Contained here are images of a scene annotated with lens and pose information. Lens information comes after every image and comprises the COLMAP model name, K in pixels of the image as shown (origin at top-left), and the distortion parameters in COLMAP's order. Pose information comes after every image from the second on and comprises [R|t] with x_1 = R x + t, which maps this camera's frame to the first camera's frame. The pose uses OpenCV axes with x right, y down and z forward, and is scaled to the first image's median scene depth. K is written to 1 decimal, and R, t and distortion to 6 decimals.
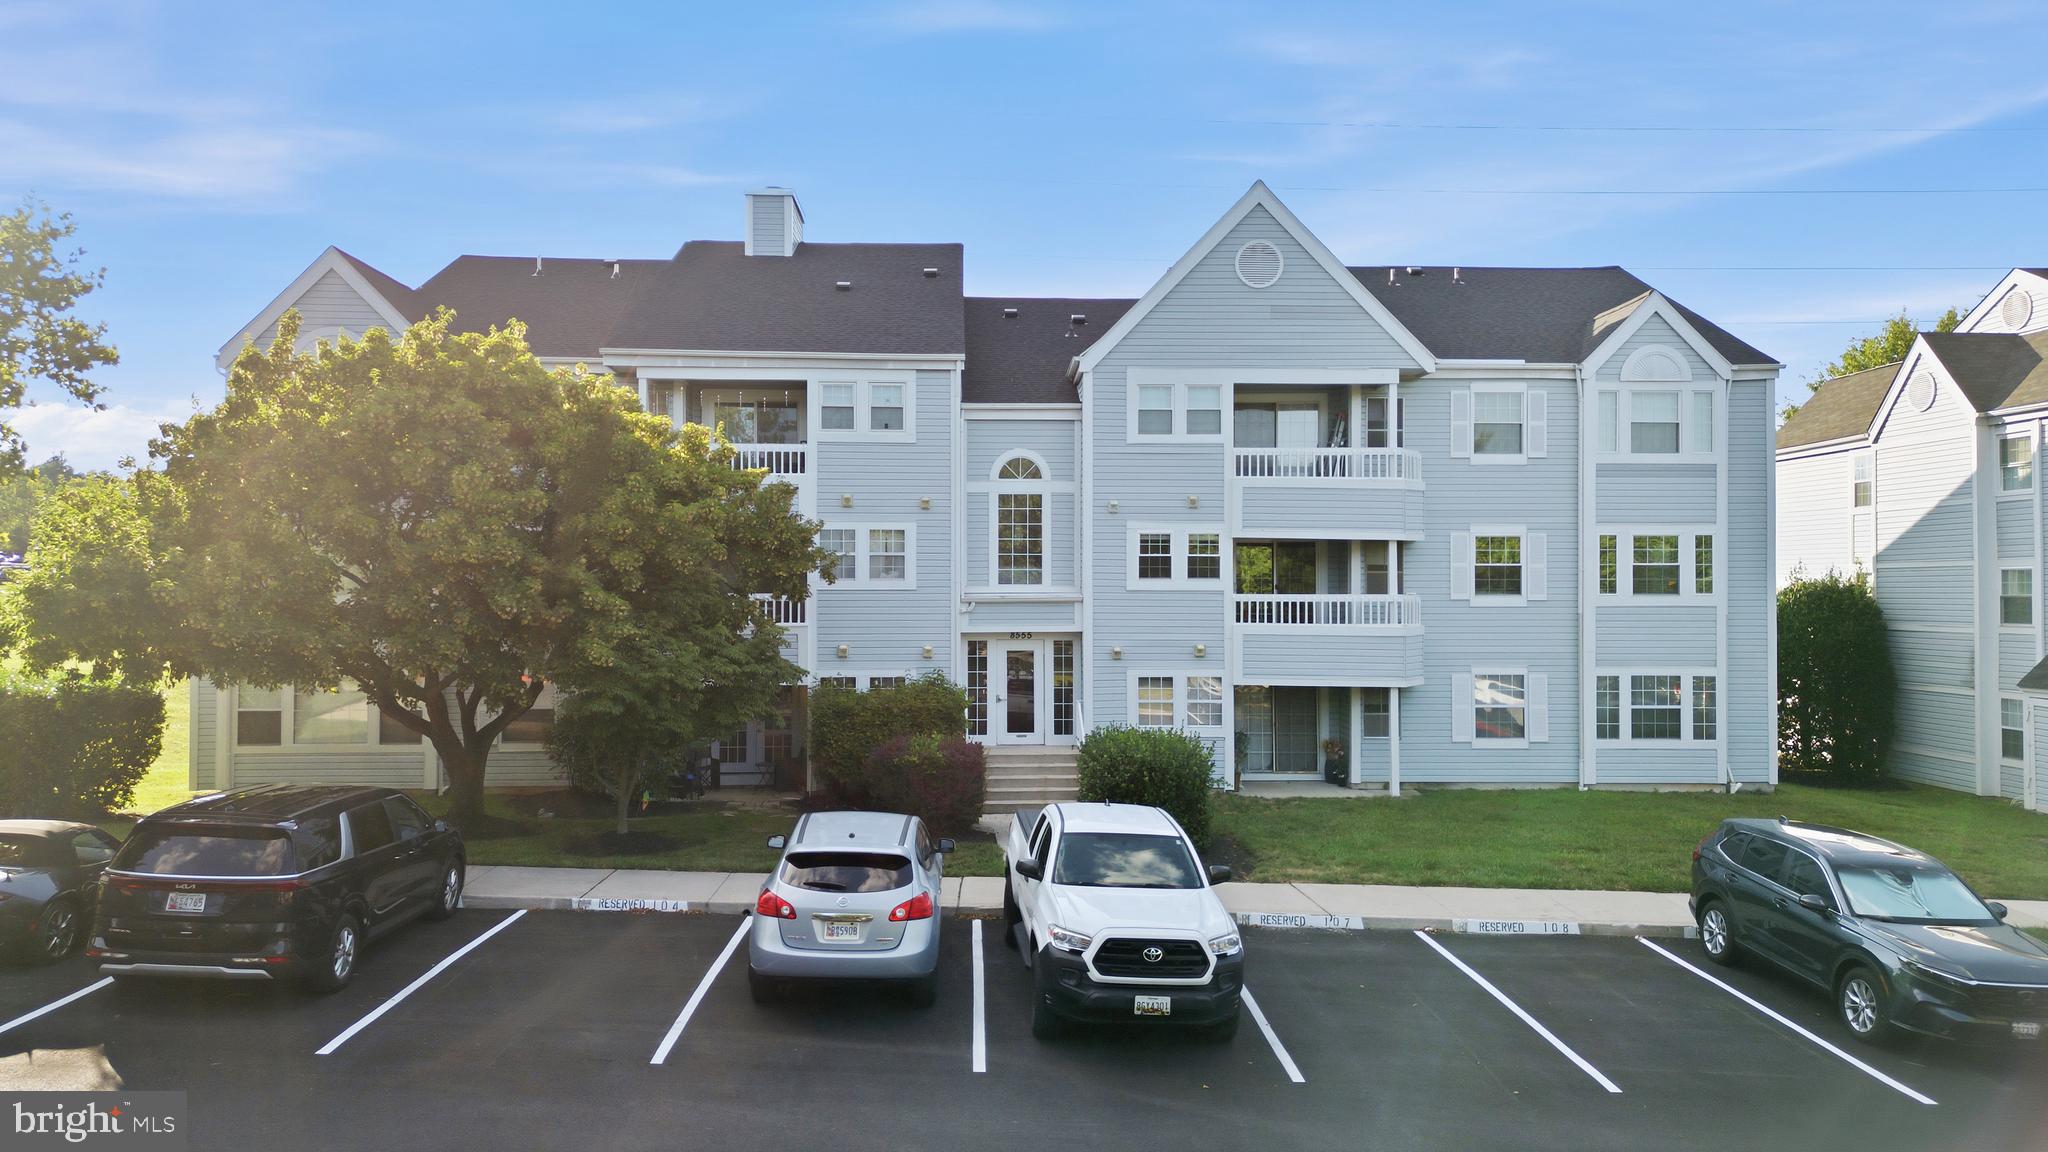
lens RADIAL K [[1446.1, 0, 1012.1], [0, 1446.1, 575.4], [0, 0, 1]] dist [0.085116, -0.072689]
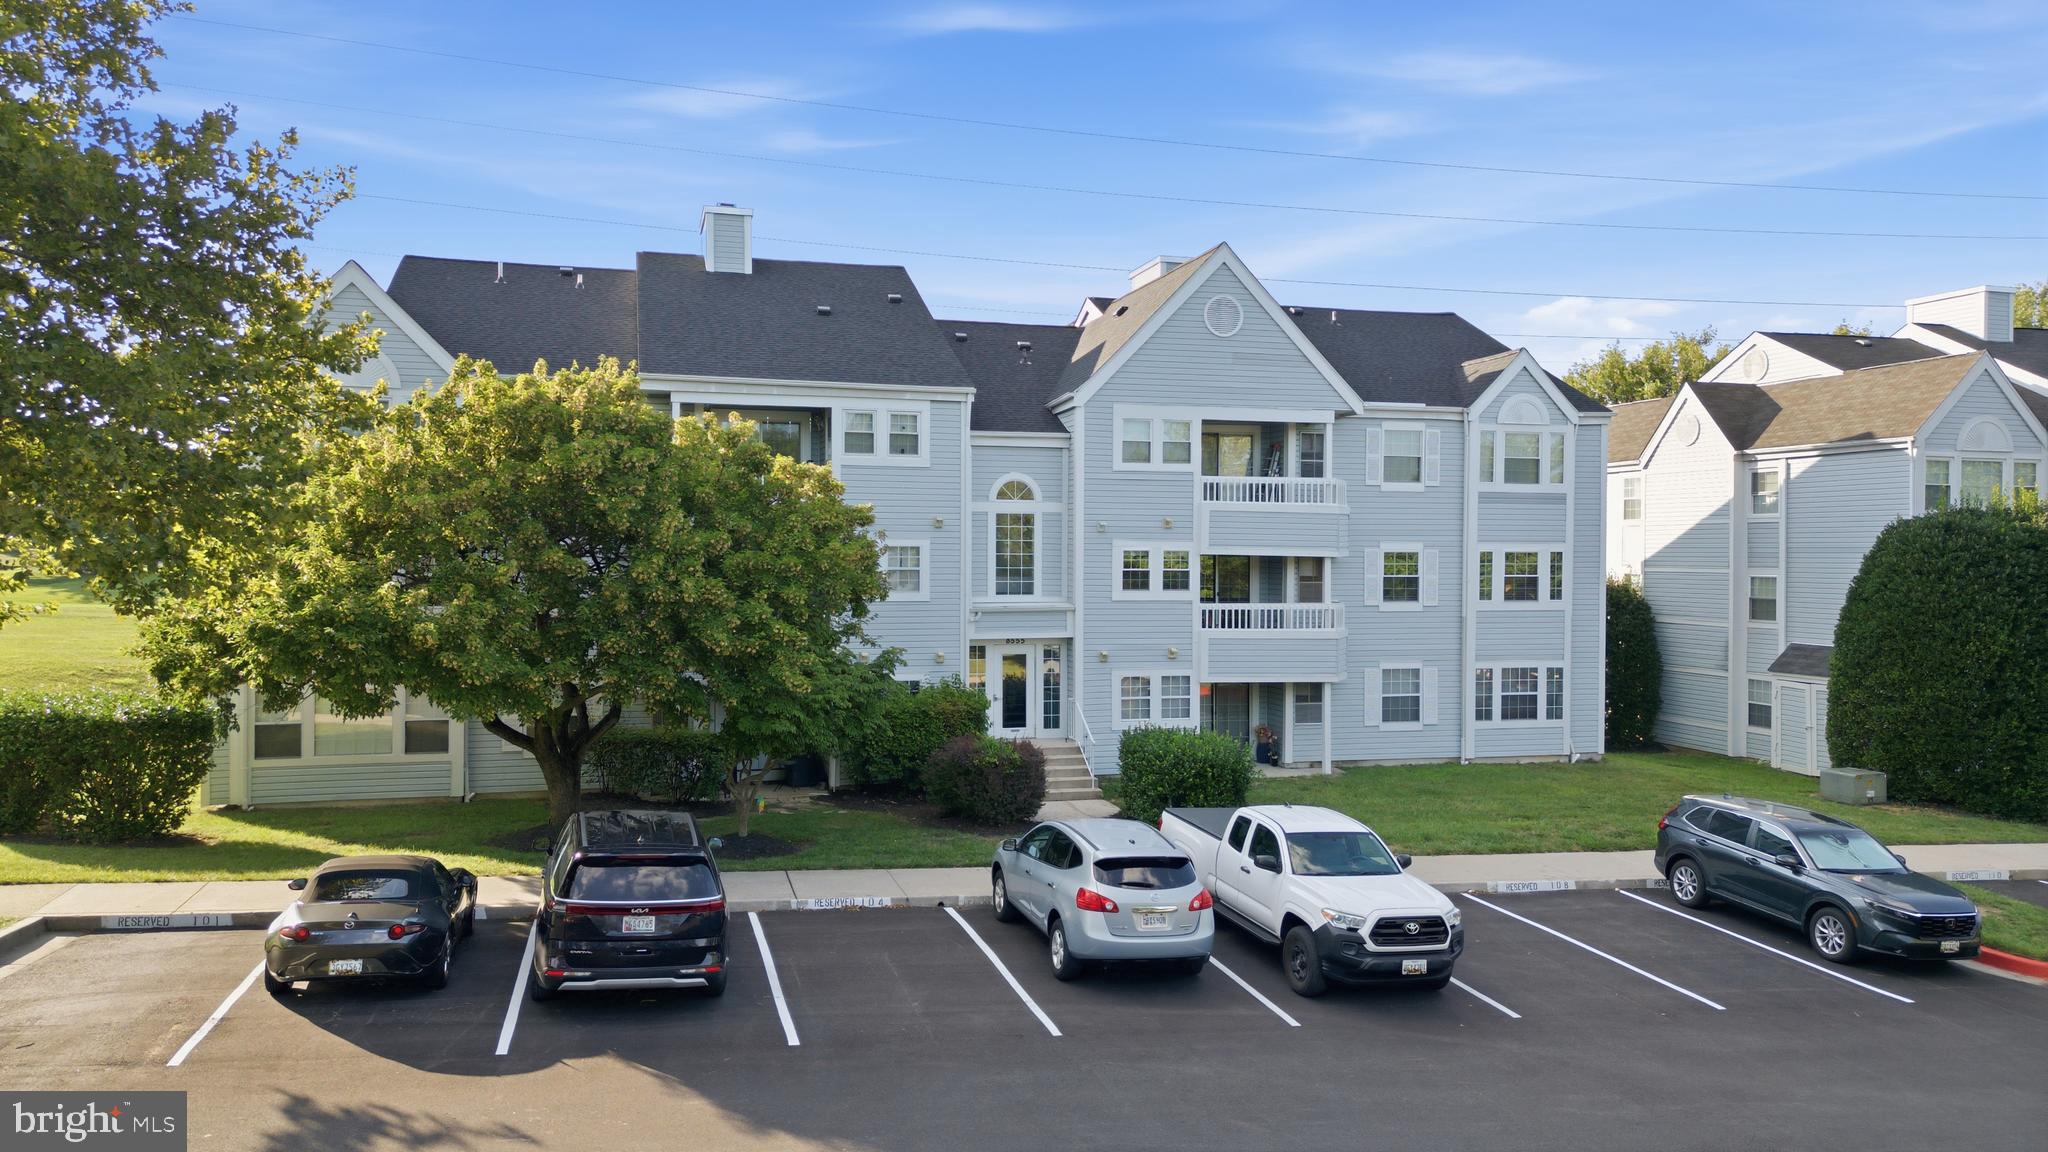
lens RADIAL K [[1446.1, 0, 1012.1], [0, 1446.1, 575.4], [0, 0, 1]] dist [0.085116, -0.072689]
pose [[0.974390, 0.000062, 0.224866, -0.246895], [-0.006547, 0.999584, 0.028092, -0.039991], [-0.224771, -0.028845, 0.973985, -0.081214]]
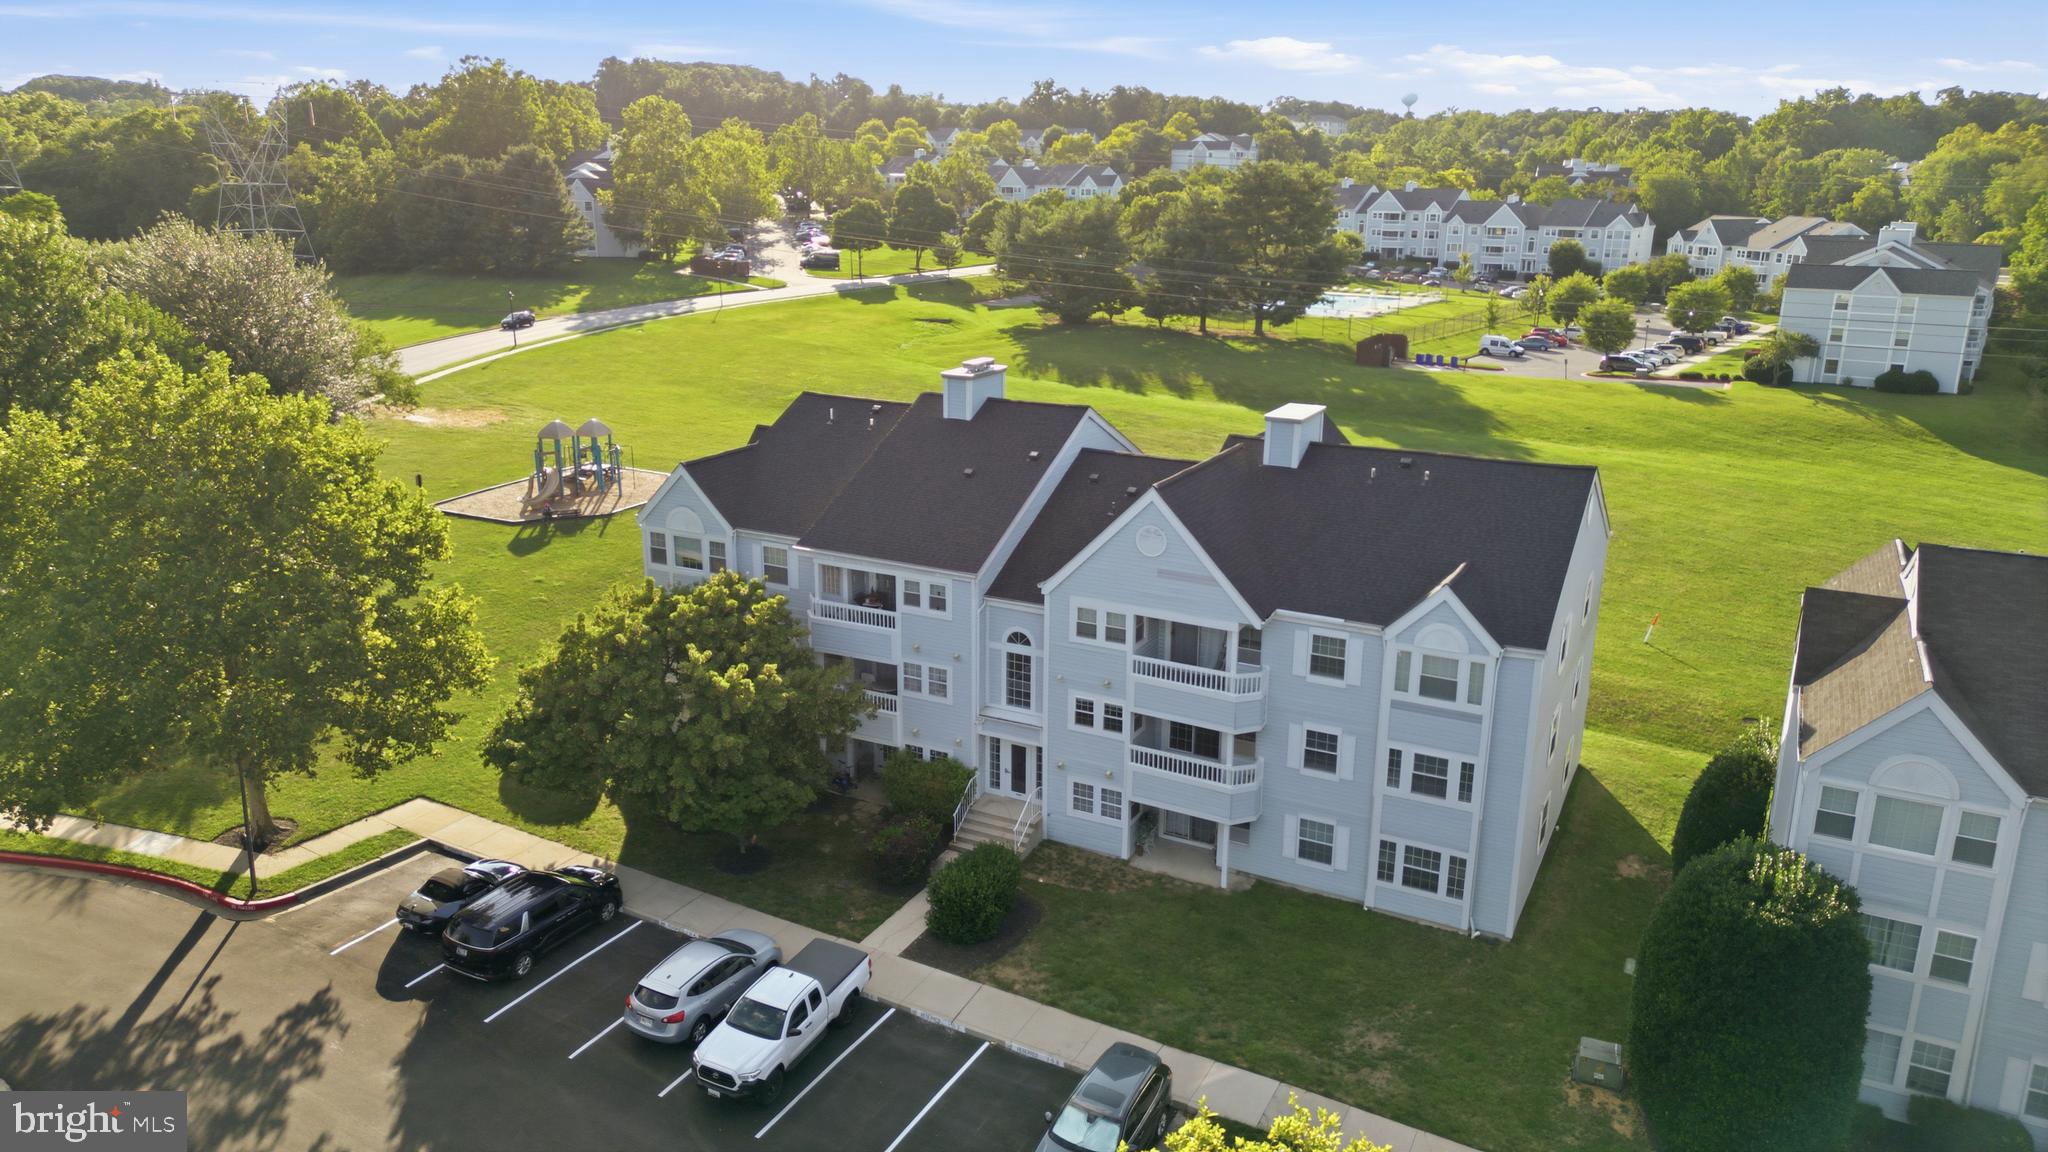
lens RADIAL K [[1446.1, 0, 1012.1], [0, 1446.1, 575.4], [0, 0, 1]] dist [0.085116, -0.072689]
pose [[0.864024, 0.145770, -0.481886, 0.749813], [0.001401, 0.956466, 0.291841, -0.600768], [0.503449, -0.252833, 0.826205, -0.287642]]
